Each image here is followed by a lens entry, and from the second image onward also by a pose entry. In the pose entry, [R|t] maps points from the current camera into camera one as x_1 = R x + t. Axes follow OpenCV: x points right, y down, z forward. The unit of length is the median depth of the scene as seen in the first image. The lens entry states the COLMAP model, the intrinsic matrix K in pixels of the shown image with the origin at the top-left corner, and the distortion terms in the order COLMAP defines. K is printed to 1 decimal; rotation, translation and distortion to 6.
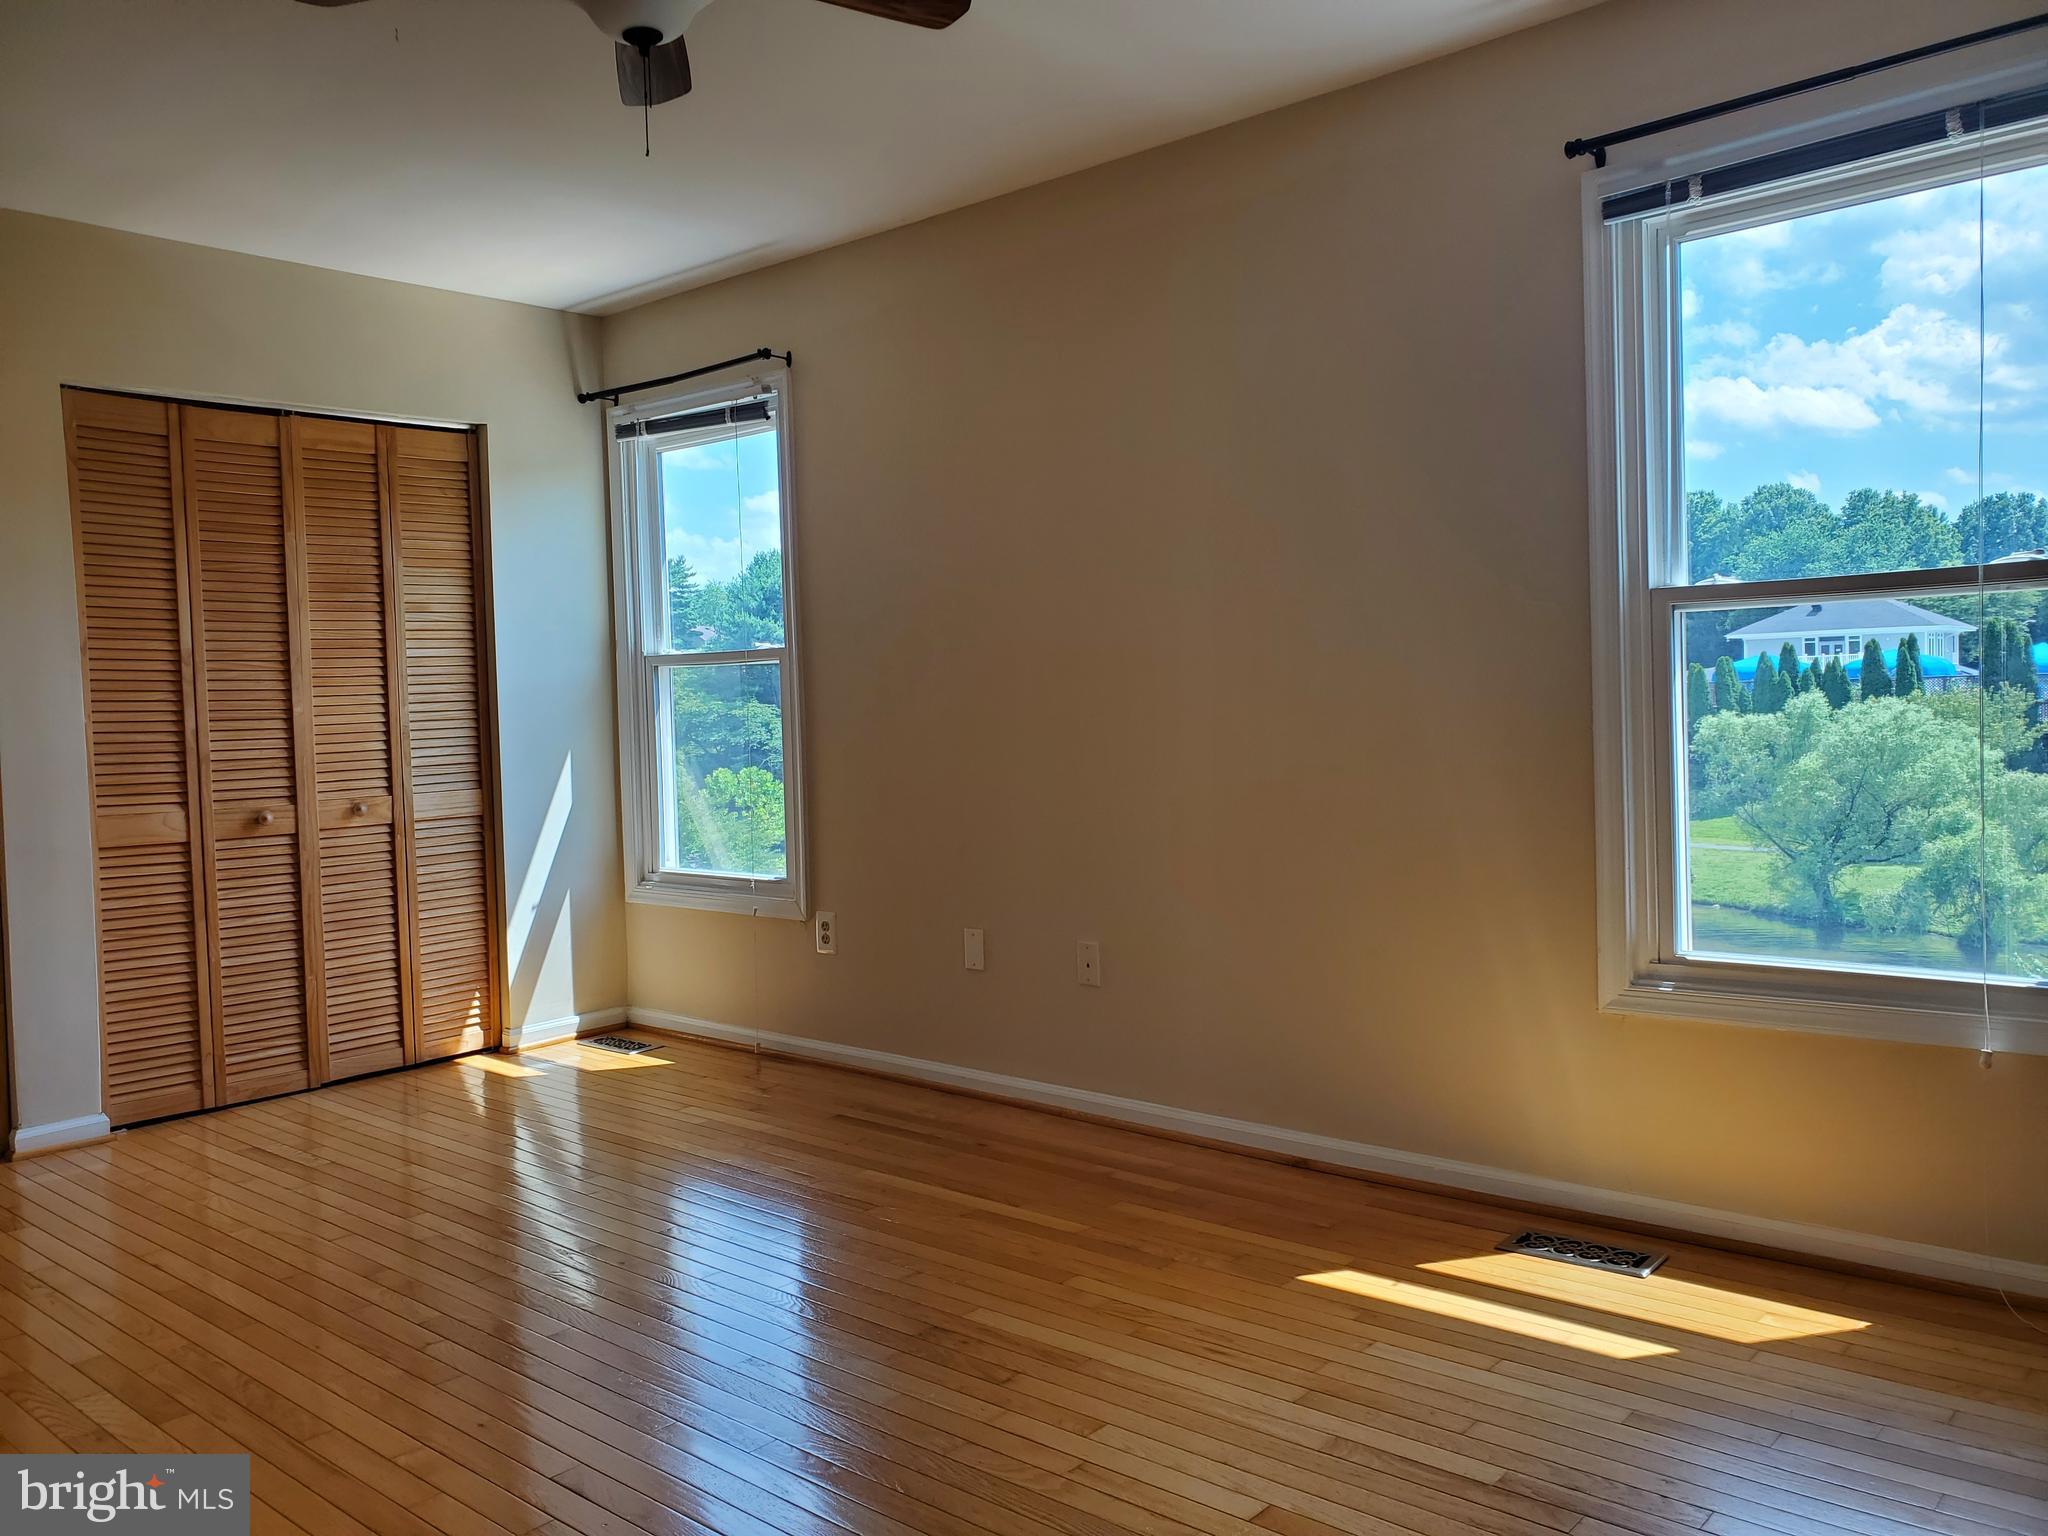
lens RADIAL K [[1547.5, 0, 987.1], [0, 1547.5, 788.5], [0, 0, 1]] dist [0.004831, 0.000936]
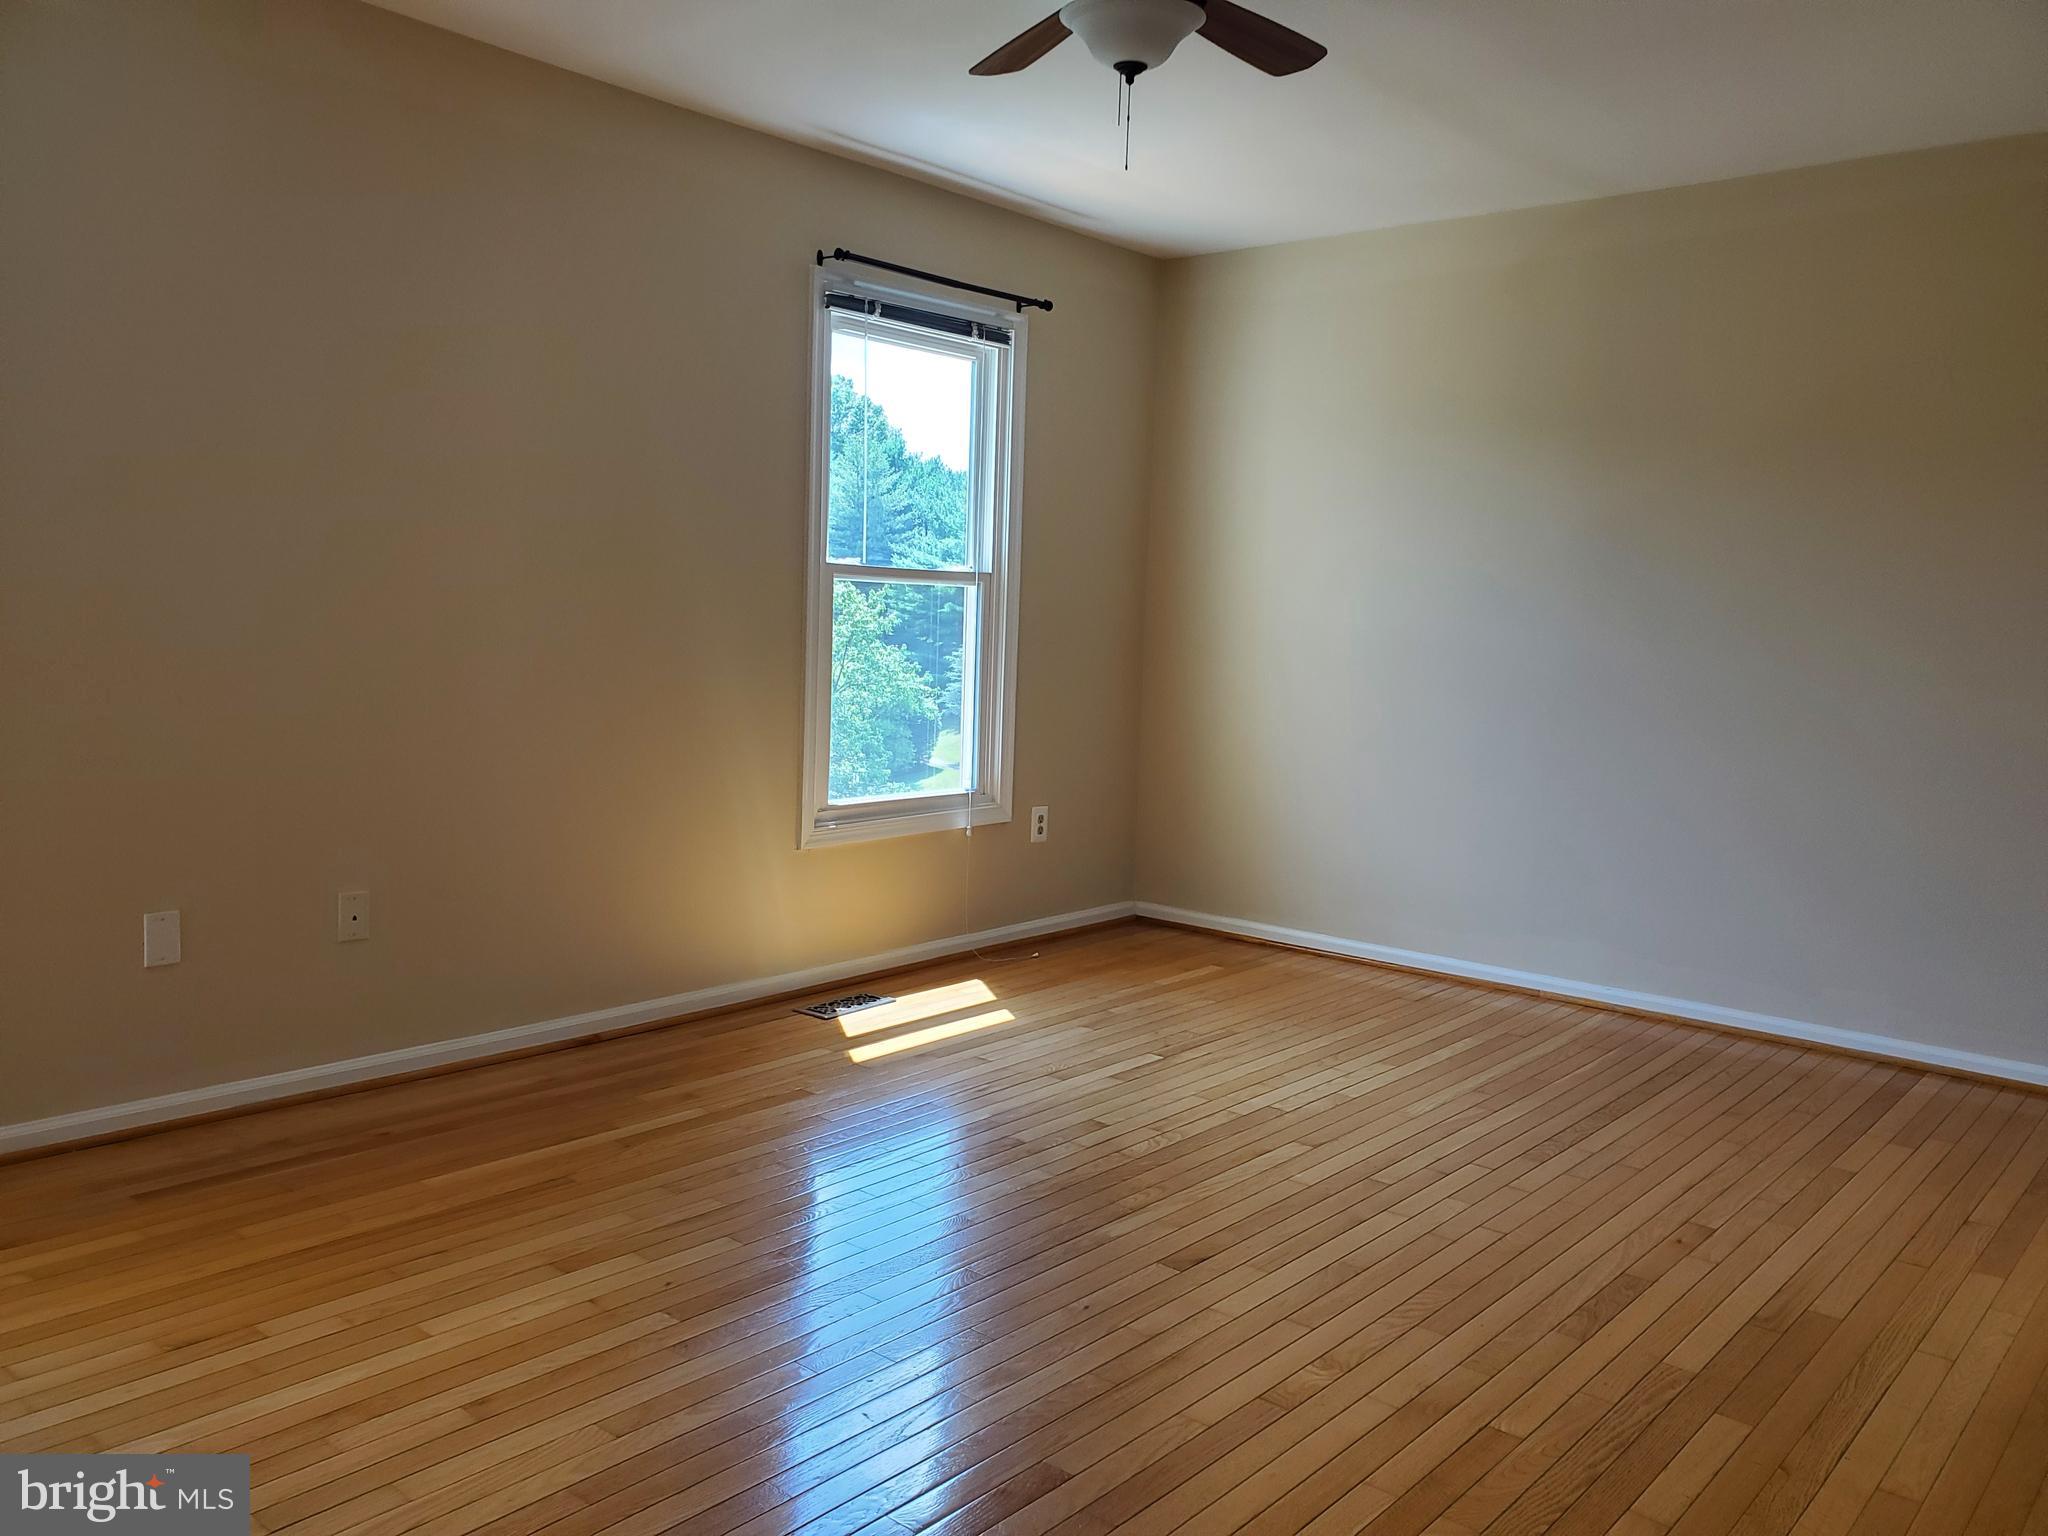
lens RADIAL K [[1547.5, 0, 1017.5], [0, 1547.5, 780.3], [0, 0, 1]] dist [0.004831, 0.000936]
pose [[0.015955, -0.084547, 0.996292, -1.069683], [0.028387, 0.996055, 0.084072, -0.038059], [-0.999470, 0.026940, 0.018292, 0.790288]]
